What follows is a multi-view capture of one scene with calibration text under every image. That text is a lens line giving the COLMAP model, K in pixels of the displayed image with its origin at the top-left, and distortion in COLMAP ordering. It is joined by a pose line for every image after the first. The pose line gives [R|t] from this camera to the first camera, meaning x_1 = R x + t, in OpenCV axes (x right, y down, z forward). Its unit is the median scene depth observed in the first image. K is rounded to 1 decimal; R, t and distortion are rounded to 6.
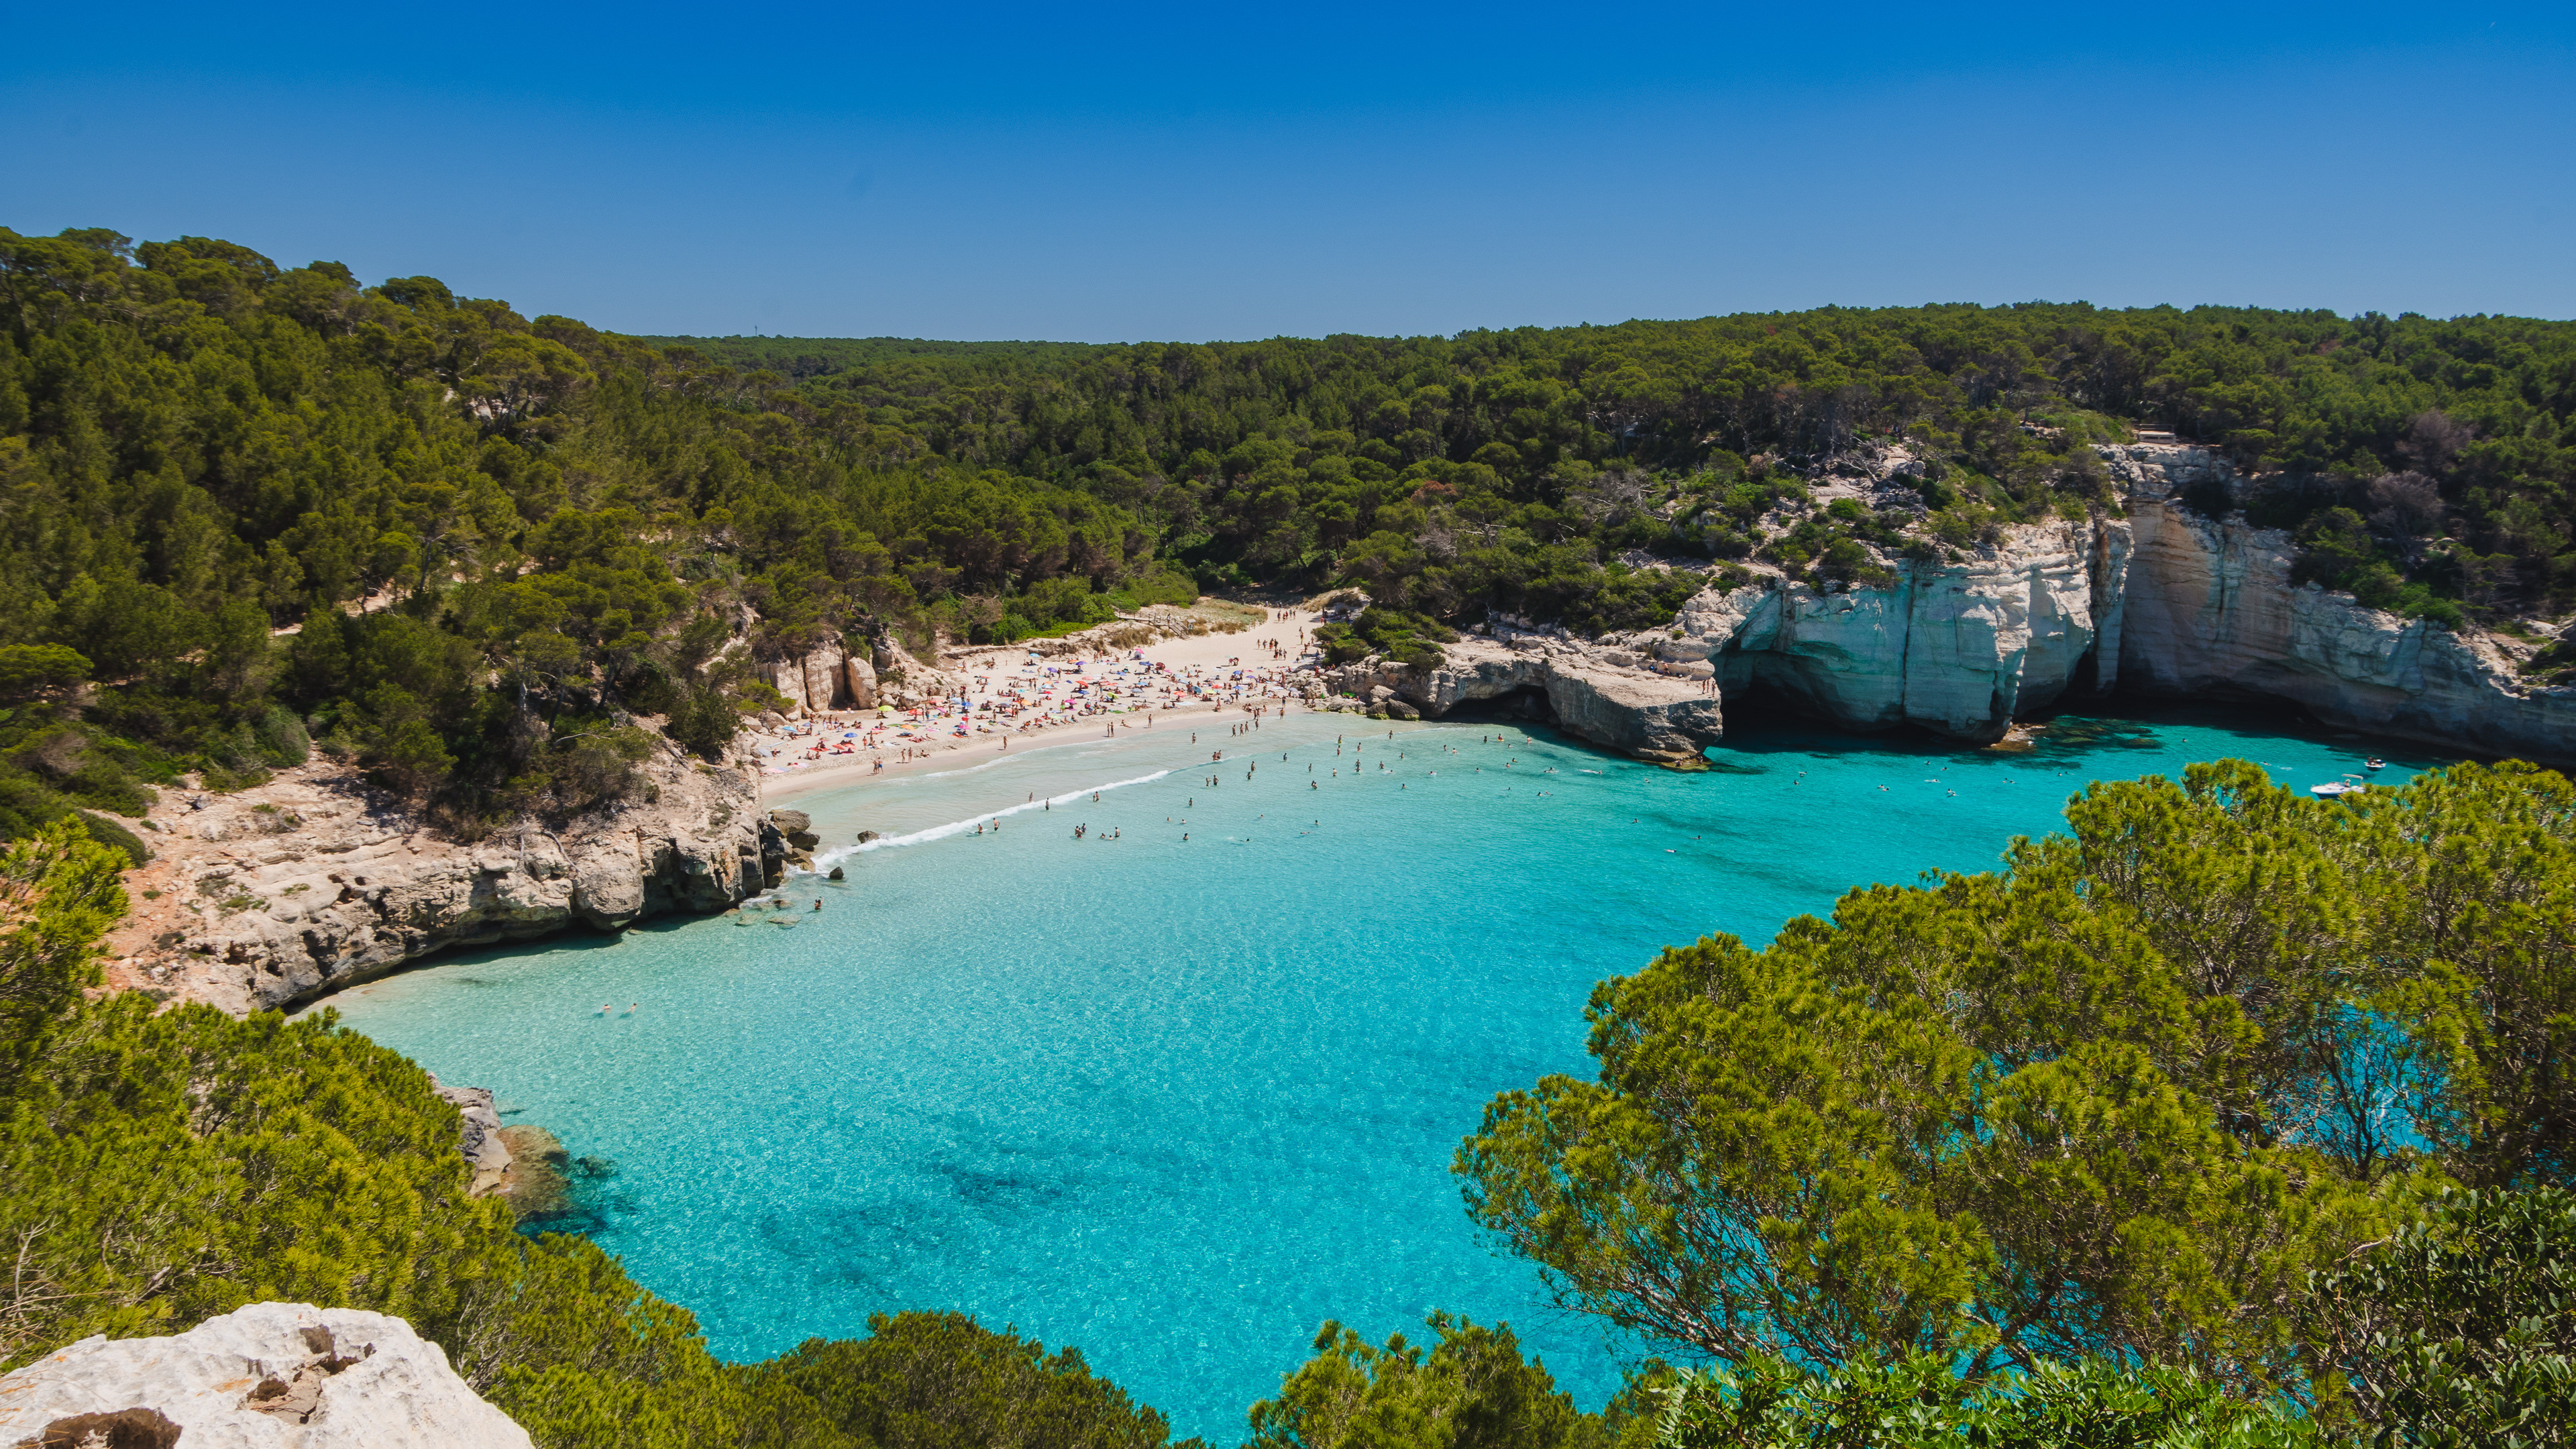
lens RADIAL K [[2025.7, 0, 1279.3], [0, 2025.7, 628.4], [0, 0, 1]] dist [0.027766, 0.005382]
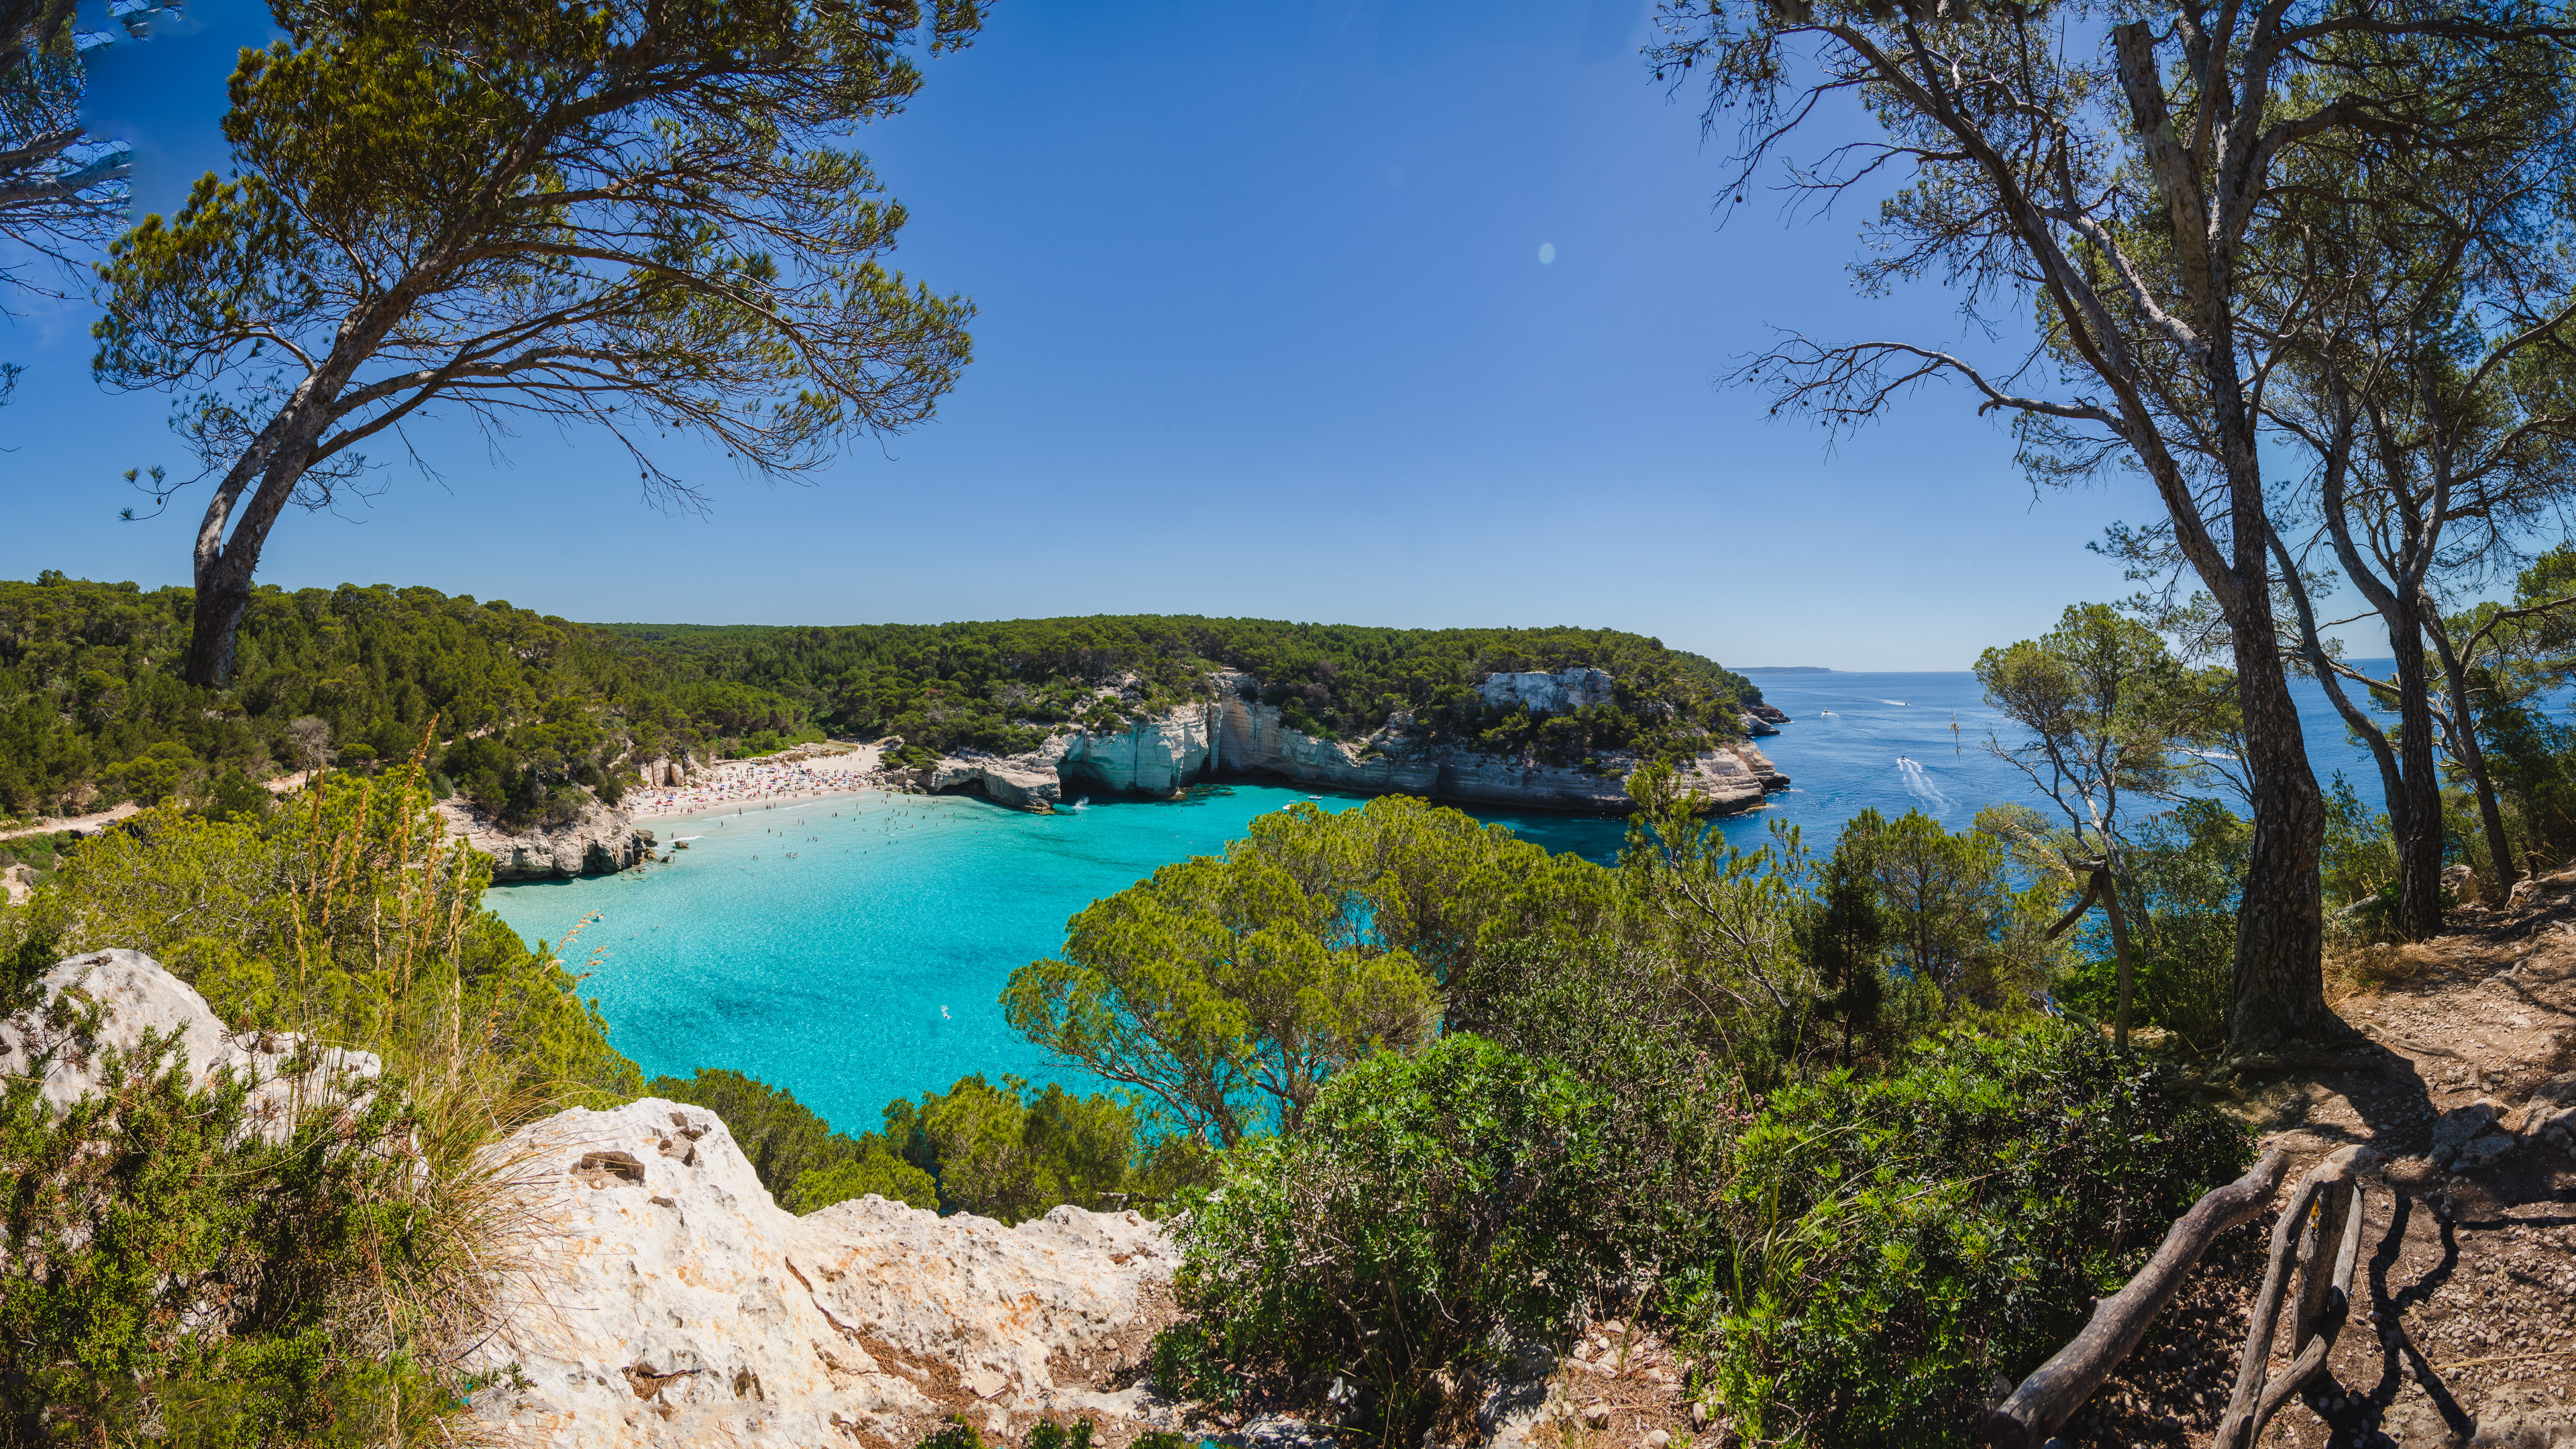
lens RADIAL K [[1816.6, 0, 1319.6], [0, 1816.6, 661.6], [0, 0, 1]] dist [0.029212, 0.015779]
pose [[0.962470, 0.002819, 0.271374, -0.064385], [0.029535, 0.992919, -0.115066, 0.153473], [-0.269777, 0.118763, 0.955571, -1.142392]]
